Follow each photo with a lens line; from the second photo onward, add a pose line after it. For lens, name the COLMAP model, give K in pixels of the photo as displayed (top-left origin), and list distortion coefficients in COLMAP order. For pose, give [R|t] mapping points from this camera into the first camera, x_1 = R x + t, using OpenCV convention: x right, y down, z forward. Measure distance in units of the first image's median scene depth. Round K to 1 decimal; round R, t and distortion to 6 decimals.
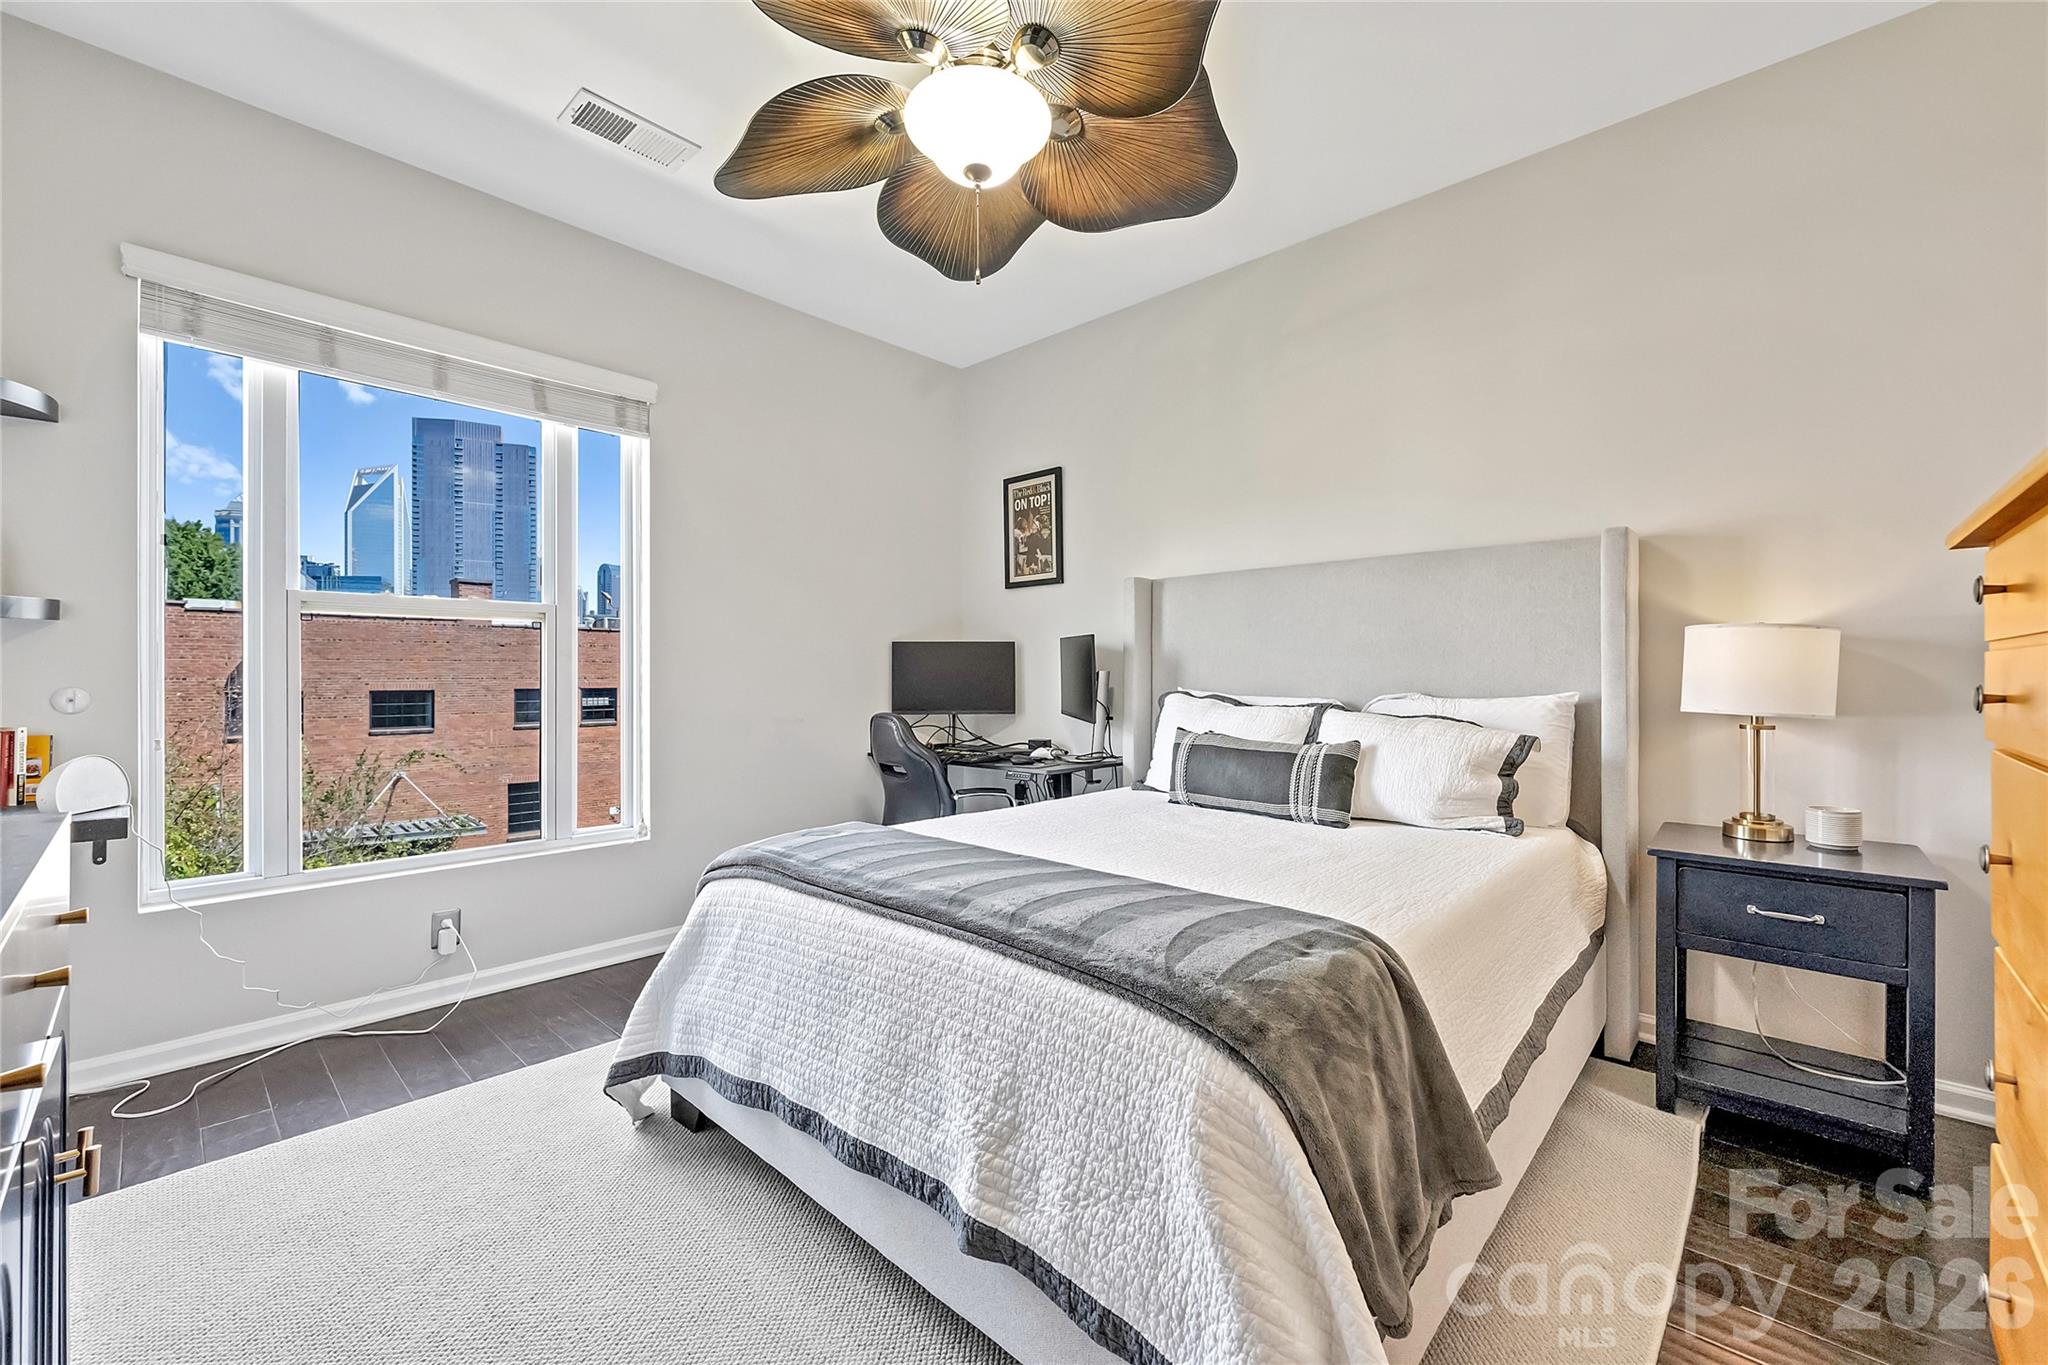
lens RADIAL K [[816.3, 0, 1026.8], [0, 816.3, 679.6], [0, 0, 1]] dist [-0.001137, 0.000991]
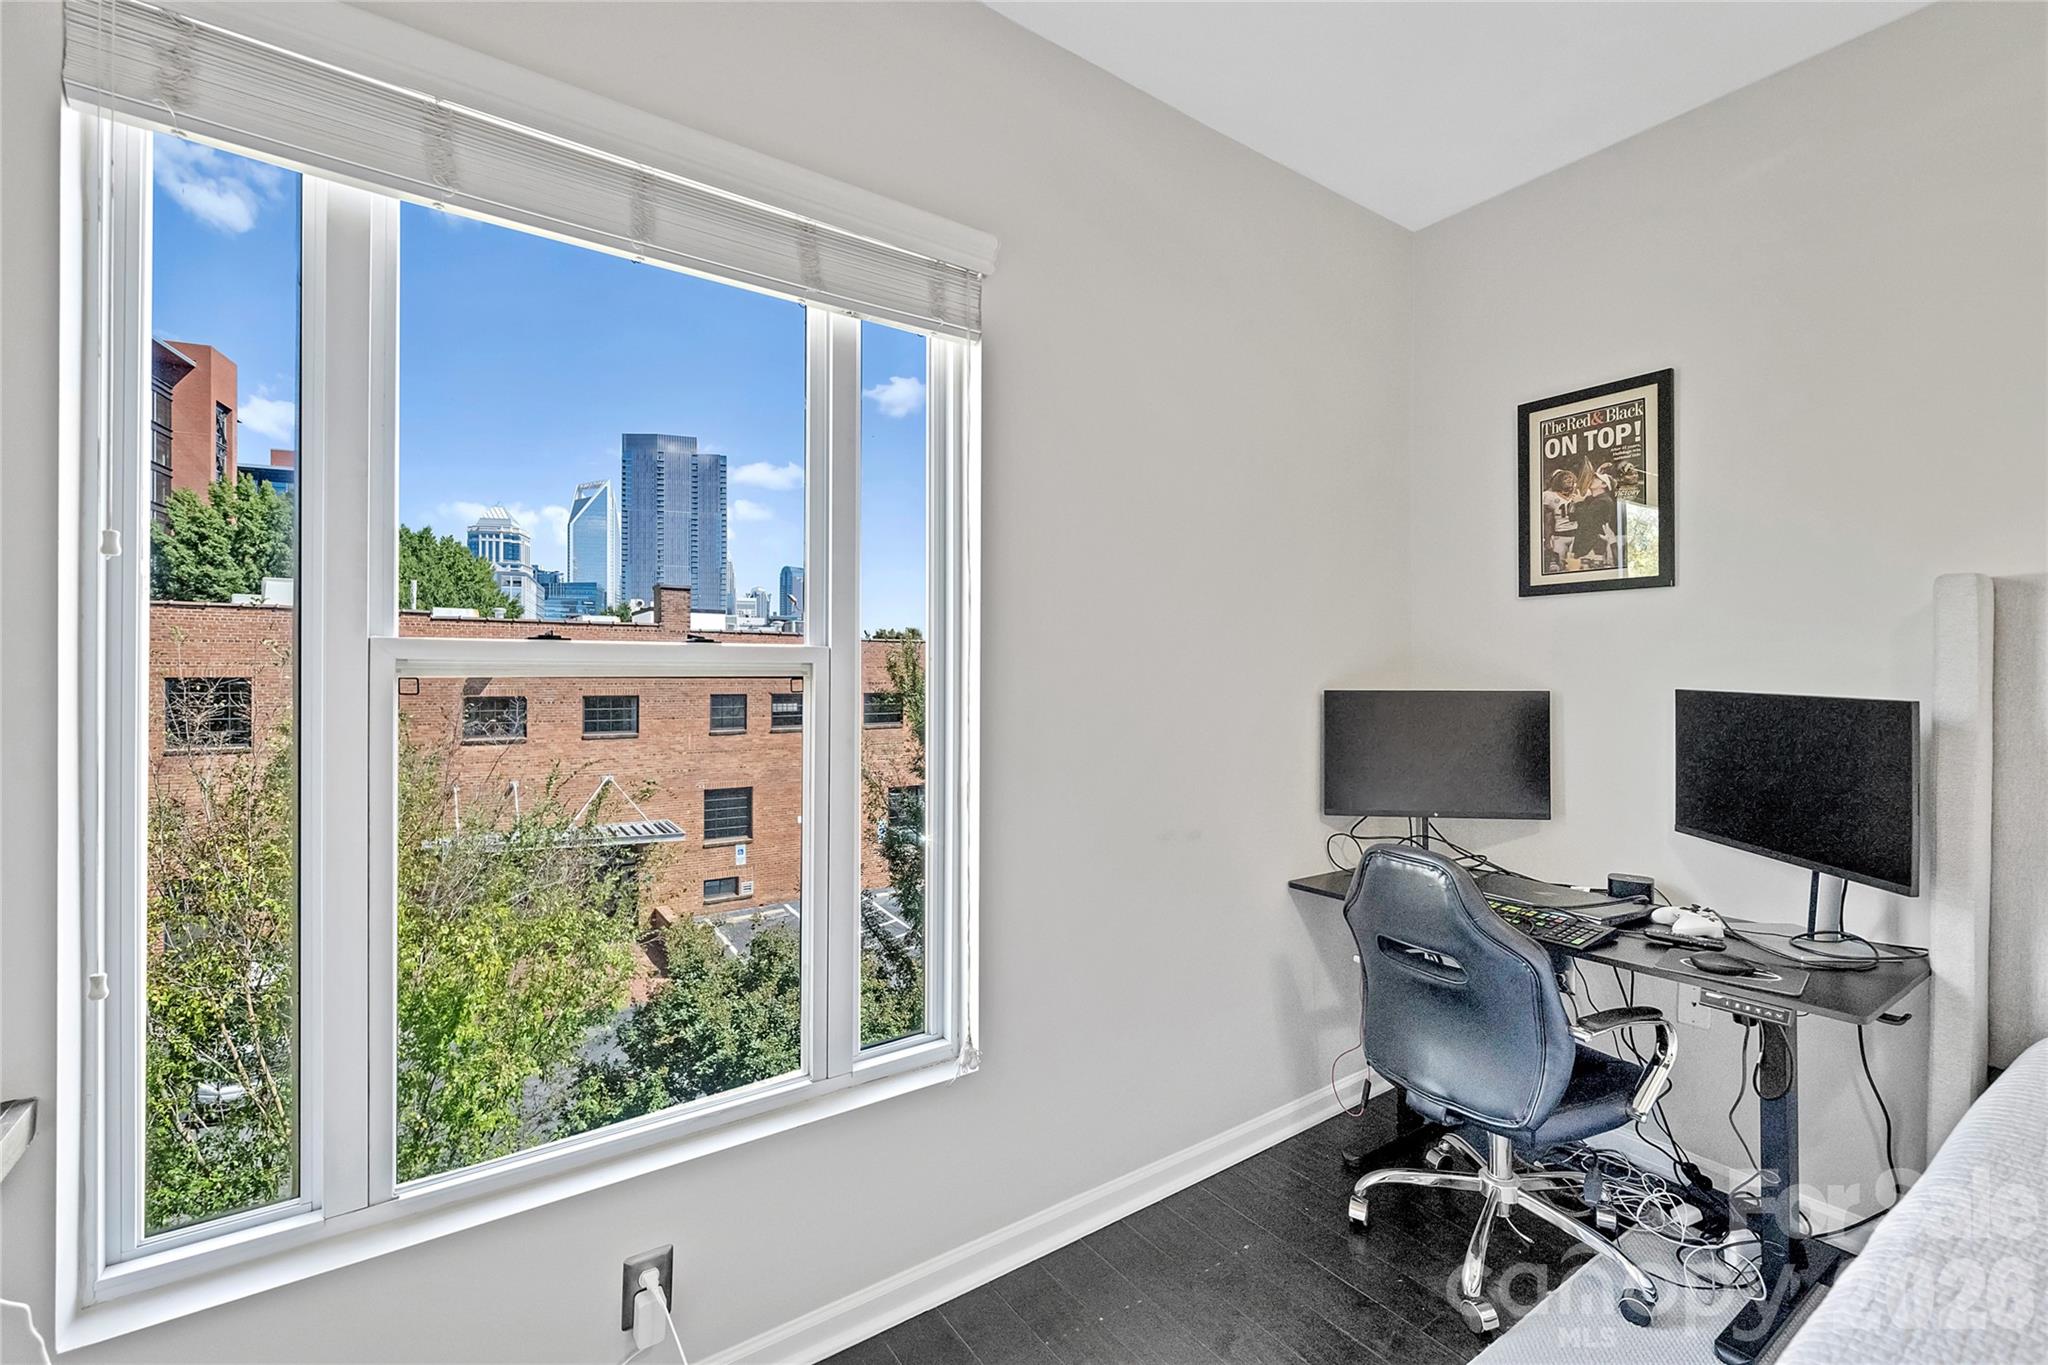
lens RADIAL K [[858.1, 0, 1022.1], [0, 858.1, 678.9], [0, 0, 1]] dist [0.000759, -0.000113]
pose [[0.978288, 0.004242, -0.207208, -0.246698], [-0.004497, 0.999990, -0.000758, -0.052749], [0.207203, 0.001673, 0.978297, 0.346026]]
